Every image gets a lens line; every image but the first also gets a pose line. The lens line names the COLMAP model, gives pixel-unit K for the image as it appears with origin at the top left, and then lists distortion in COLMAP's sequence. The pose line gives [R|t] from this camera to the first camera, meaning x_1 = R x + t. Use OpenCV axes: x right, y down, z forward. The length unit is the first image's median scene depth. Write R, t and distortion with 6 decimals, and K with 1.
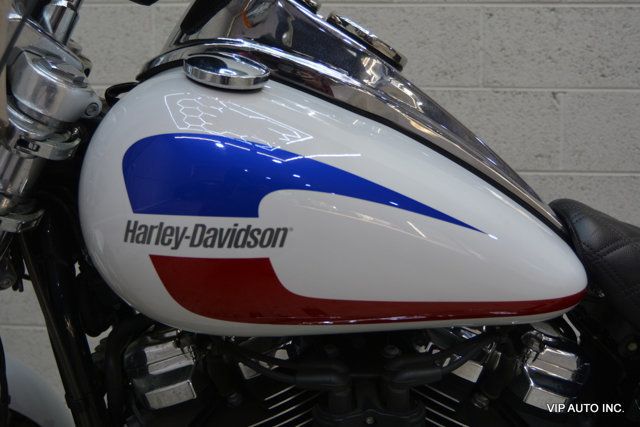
lens RADIAL K [[624.4, 0, 305.3], [0, 624.4, 217.9], [0, 0, 1]] dist [-0.016211, 0.000000]
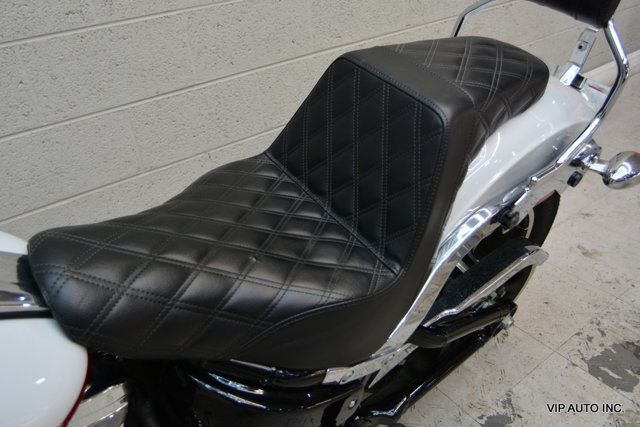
lens RADIAL K [[487.1, 0, 307.4], [0, 487.1, 206.0], [0, 0, 1]] dist [-0.021380, 0.024347]
pose [[0.776825, -0.394105, 0.491146, 0.423083], [0.133608, 0.865342, 0.483046, -0.363834], [-0.615380, -0.309621, 0.724874, 0.355156]]
